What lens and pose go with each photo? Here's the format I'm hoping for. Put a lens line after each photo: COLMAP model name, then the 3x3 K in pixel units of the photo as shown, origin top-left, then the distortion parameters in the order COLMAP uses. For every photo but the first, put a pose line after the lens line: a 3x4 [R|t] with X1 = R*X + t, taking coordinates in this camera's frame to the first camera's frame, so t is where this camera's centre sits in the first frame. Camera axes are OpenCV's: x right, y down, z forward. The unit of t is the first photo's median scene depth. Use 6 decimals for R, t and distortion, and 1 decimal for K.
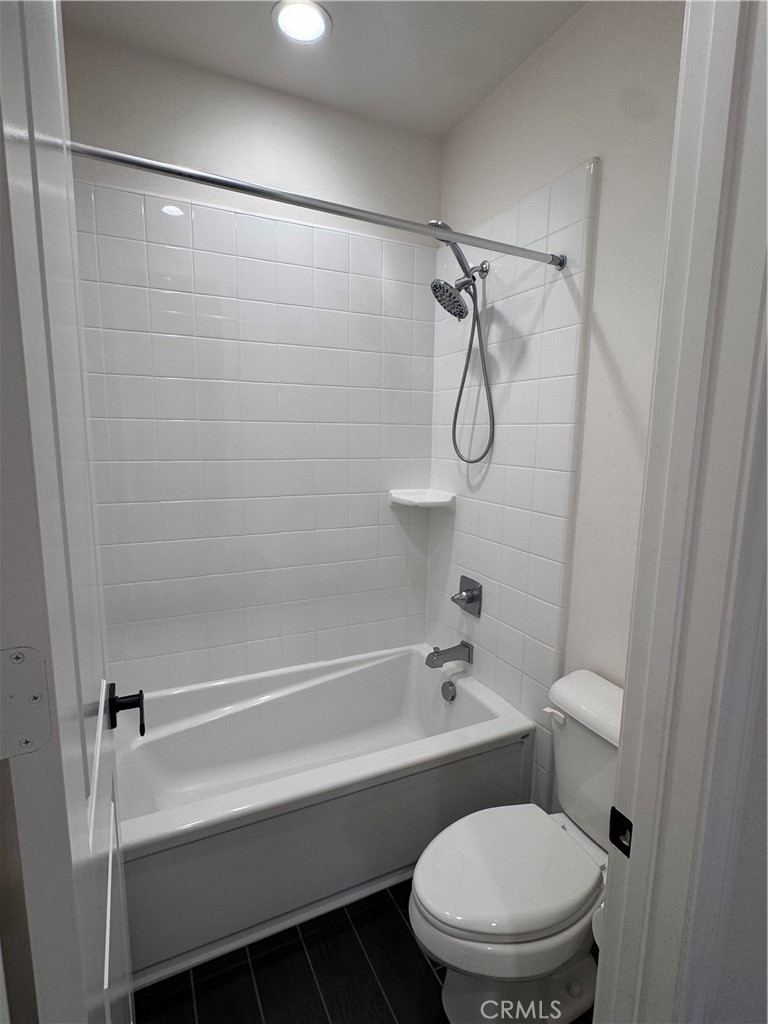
lens RADIAL K [[515.0, 0, 384.0], [0, 515.0, 512.0], [0, 0, 1]] dist [0.004282, 0.000117]
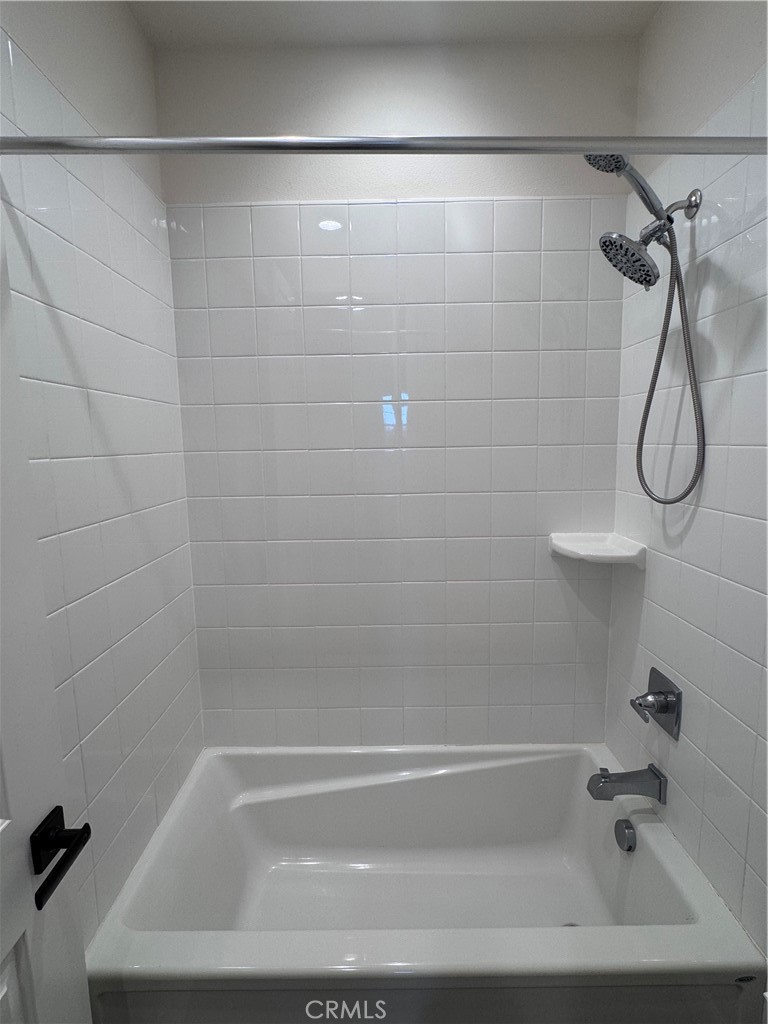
lens RADIAL K [[515.0, 0, 384.0], [0, 515.0, 512.0], [0, 0, 1]] dist [0.004282, 0.000117]
pose [[0.904499, 0.028045, -0.425554, 0.121923], [-0.036070, 0.999291, -0.010810, -0.063204], [0.424949, 0.025127, 0.904869, 0.248879]]
